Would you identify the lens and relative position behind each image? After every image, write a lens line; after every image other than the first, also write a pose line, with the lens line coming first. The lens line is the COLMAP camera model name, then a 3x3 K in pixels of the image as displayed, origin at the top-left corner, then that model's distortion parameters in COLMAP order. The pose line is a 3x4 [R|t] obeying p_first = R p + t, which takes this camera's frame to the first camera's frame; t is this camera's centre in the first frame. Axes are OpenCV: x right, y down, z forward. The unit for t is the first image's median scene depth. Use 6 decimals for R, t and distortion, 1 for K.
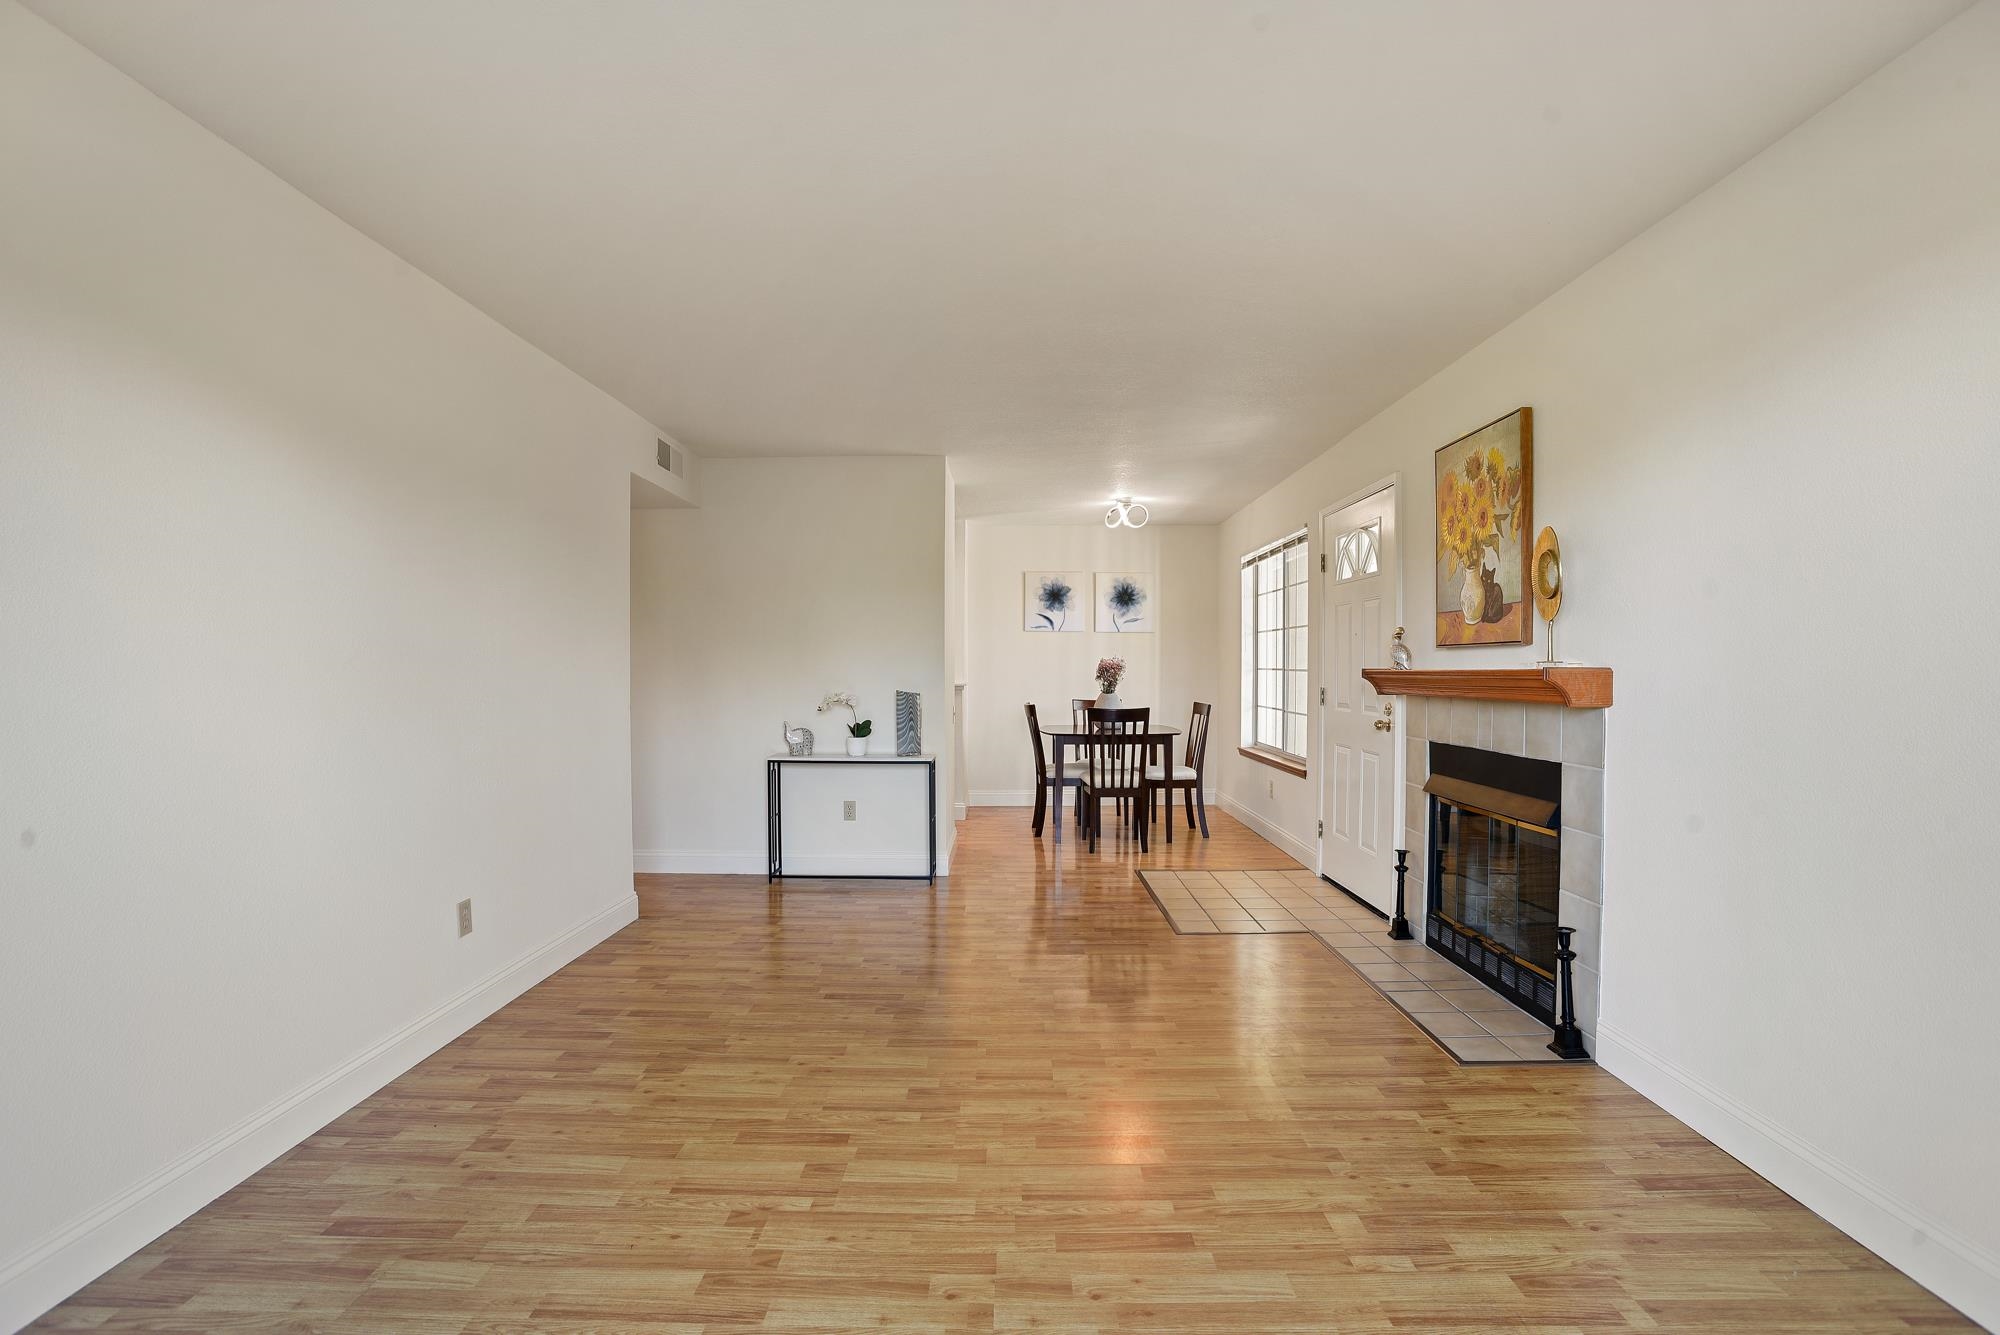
lens RADIAL K [[870.4, 0, 1004.3], [0, 870.4, 692.5], [0, 0, 1]] dist [0.001267, 0.000064]
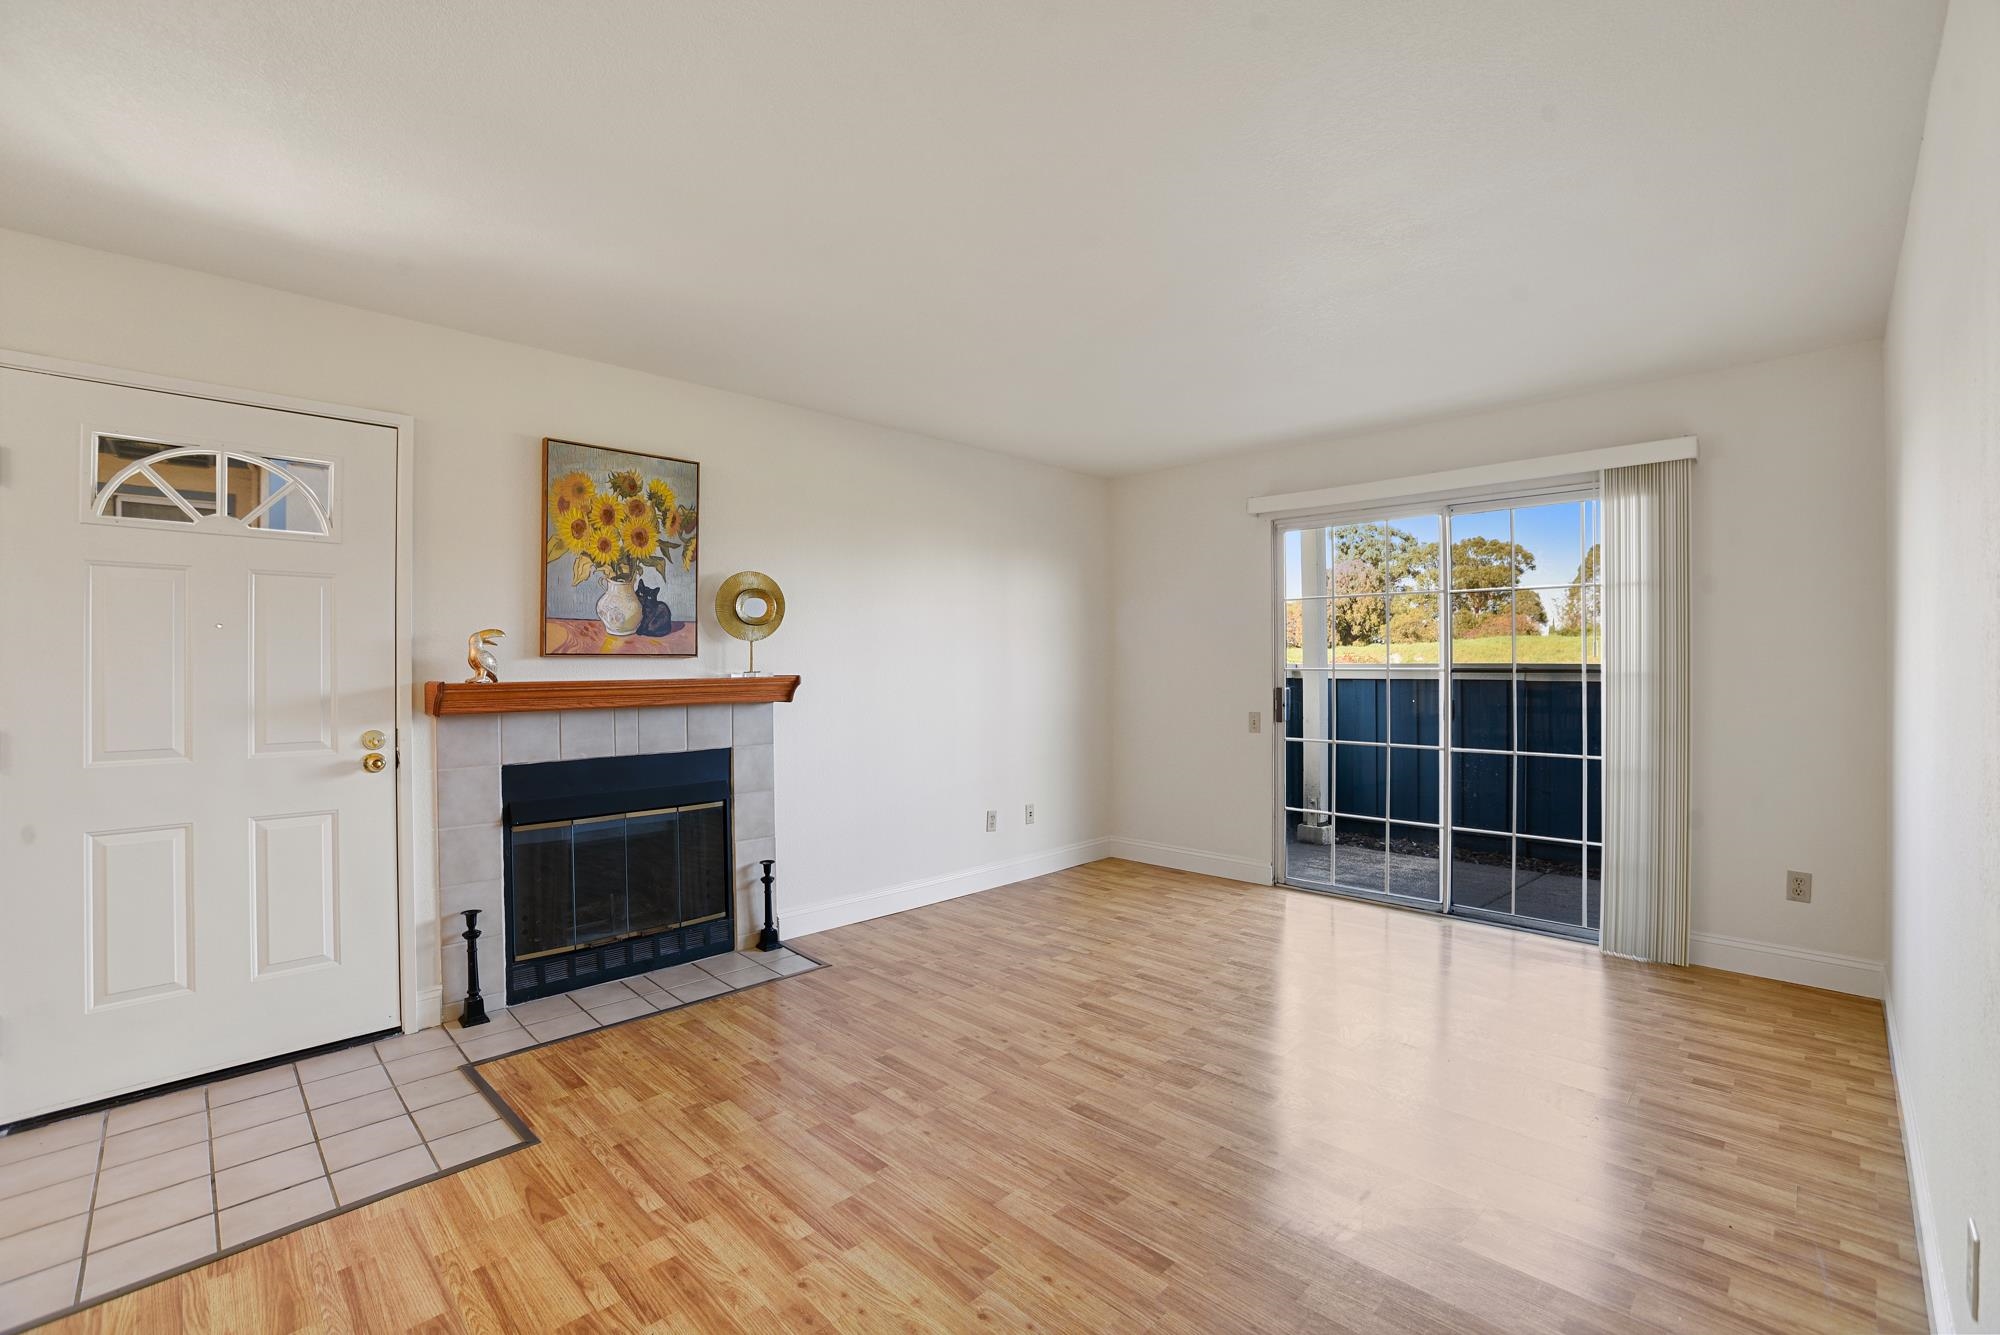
lens RADIAL K [[862.5, 0, 1001.5], [0, 862.5, 704.3], [0, 0, 1]] dist [-0.076694, 0.028595]
pose [[-0.712847, -0.018600, 0.701072, -0.526863], [0.029305, 0.997985, 0.056275, -0.043782], [-0.700707, 0.060660, -0.710866, 1.516302]]
